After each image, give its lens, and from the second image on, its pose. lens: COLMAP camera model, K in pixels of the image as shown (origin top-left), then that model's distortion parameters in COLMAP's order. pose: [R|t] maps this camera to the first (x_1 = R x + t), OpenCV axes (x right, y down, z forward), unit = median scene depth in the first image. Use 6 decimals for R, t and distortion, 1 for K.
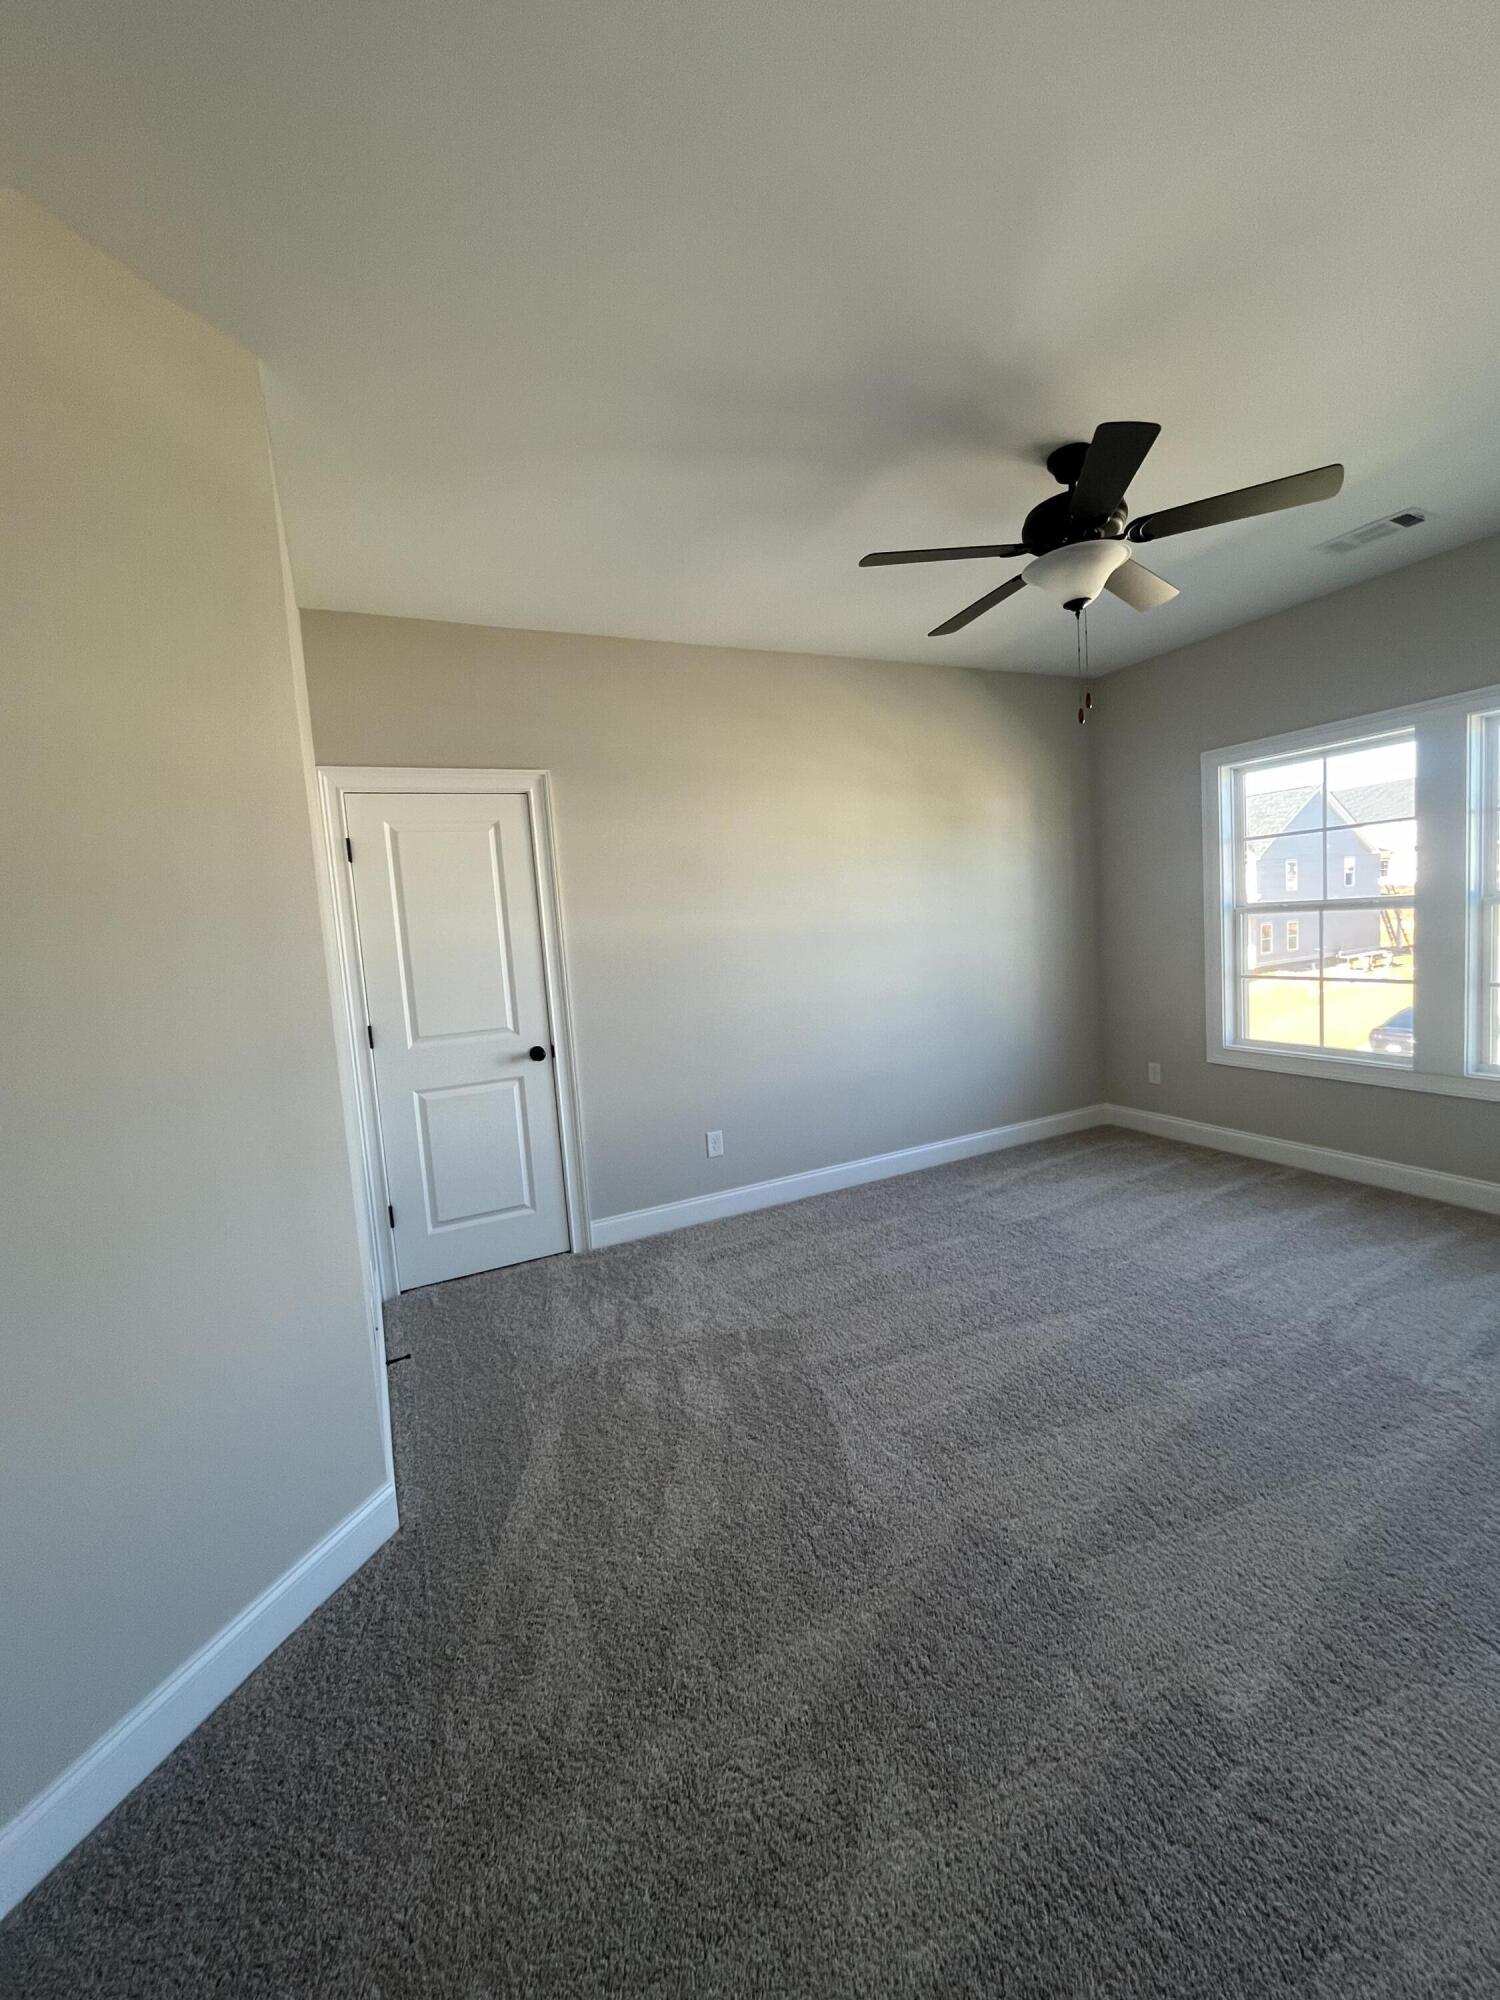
lens RADIAL K [[812.4, 0, 750.0], [0, 812.4, 1000.0], [0, 0, 1]] dist [-0.001186, -0.000430]
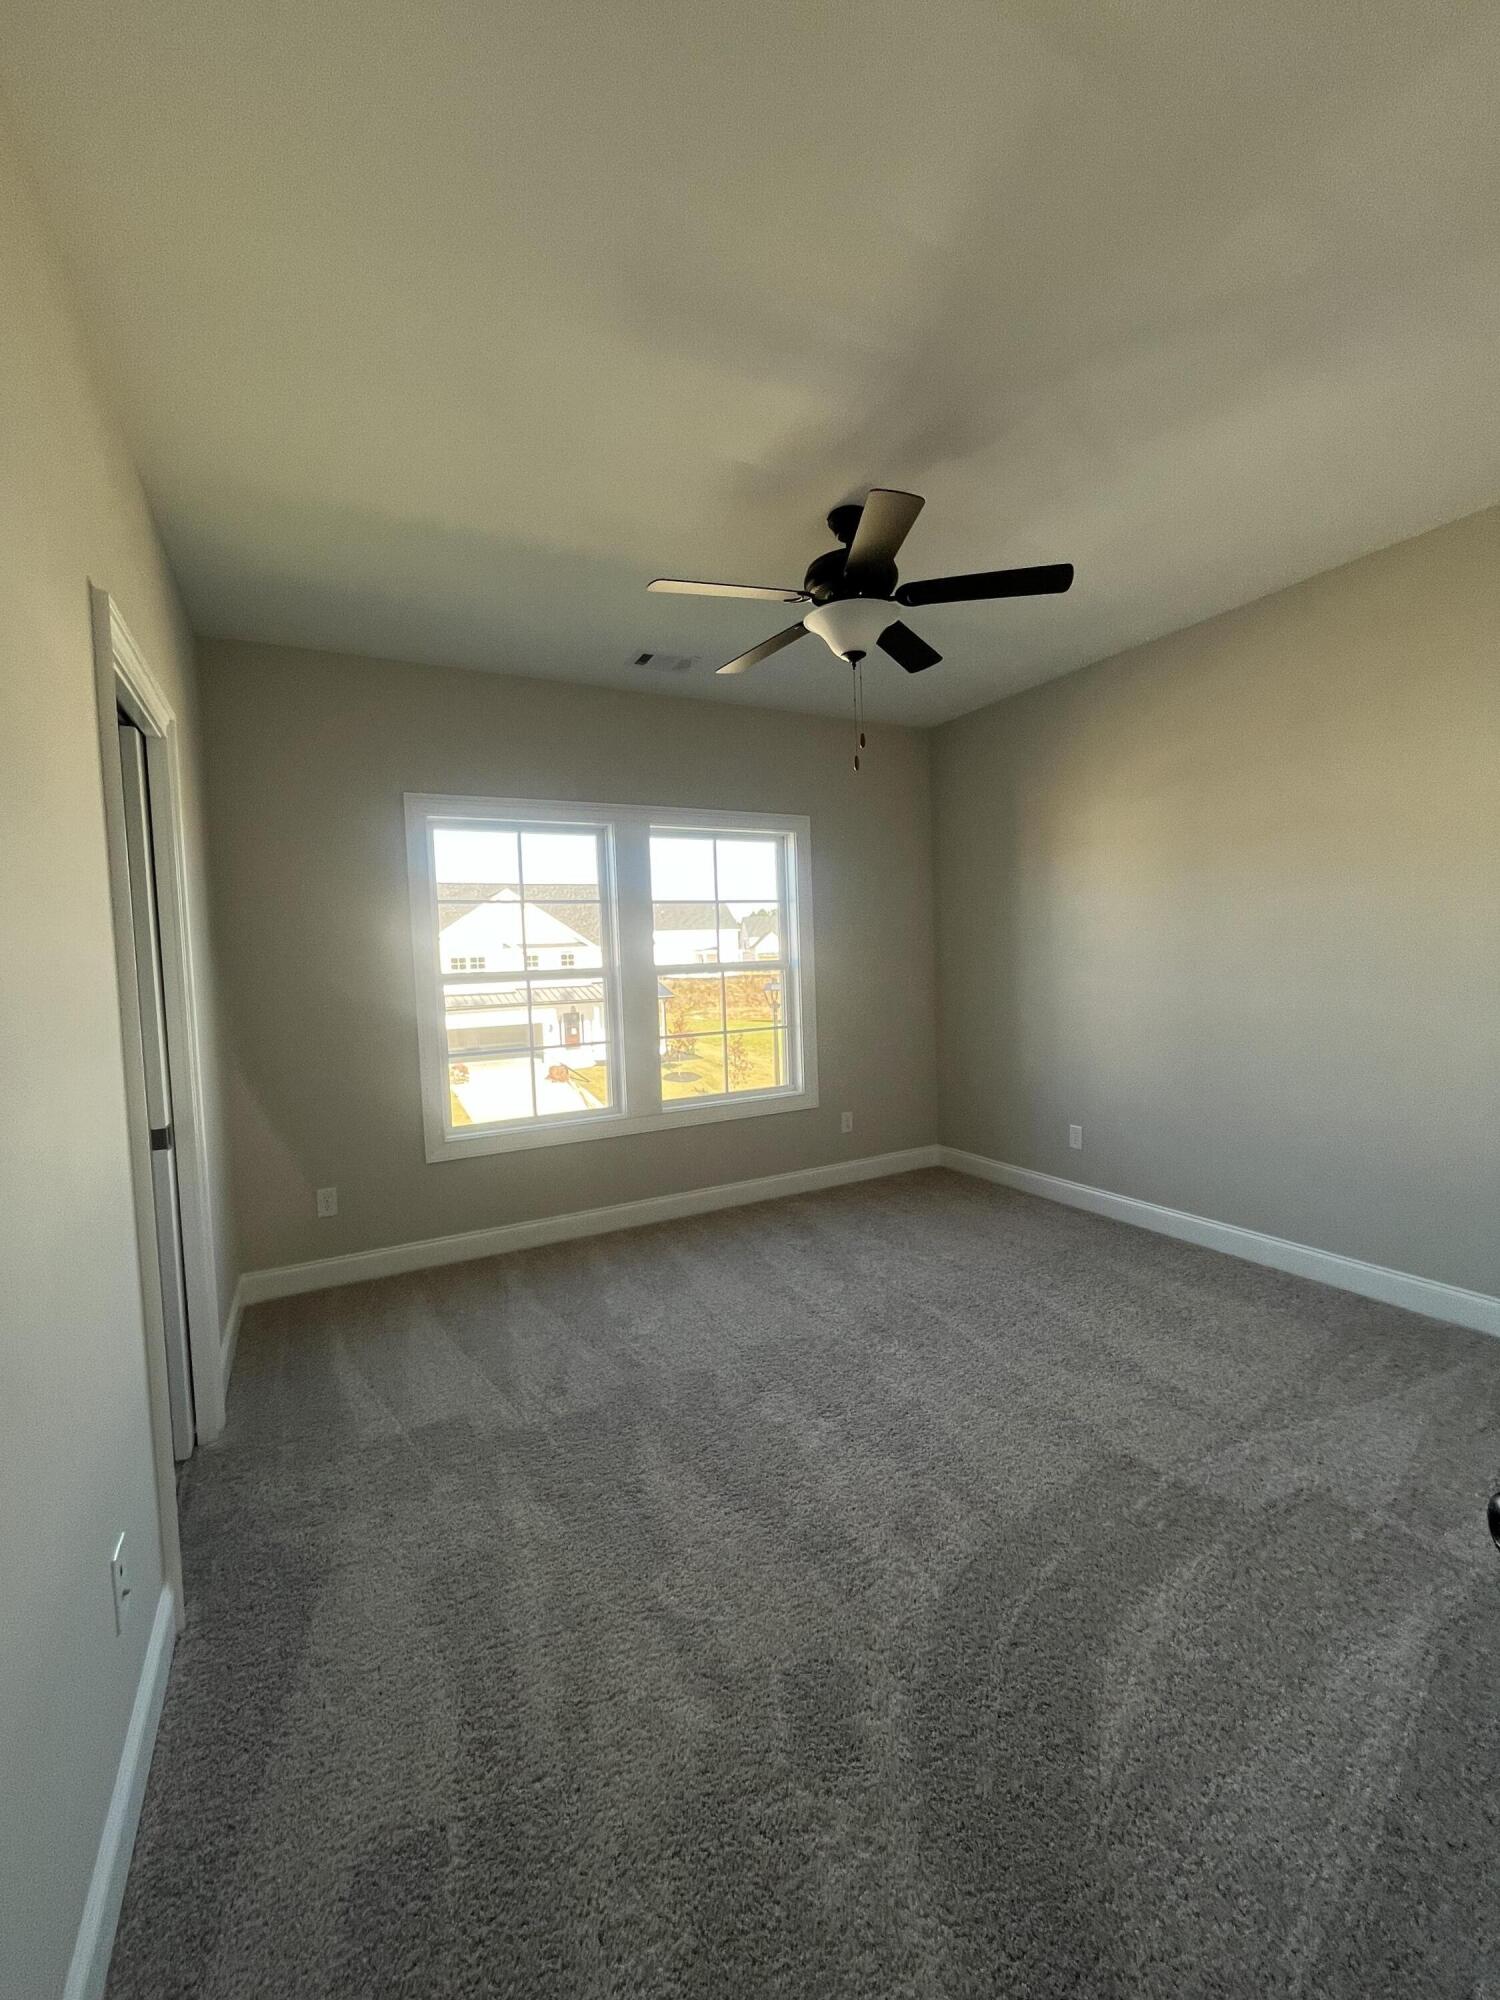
lens RADIAL K [[812.4, 0, 750.0], [0, 812.4, 1000.0], [0, 0, 1]] dist [-0.001186, -0.000430]
pose [[-0.055120, 0.002125, 0.998477, -0.318772], [0.135025, 0.990828, 0.005346, -0.054604], [-0.989308, 0.135114, -0.054901, 0.766899]]
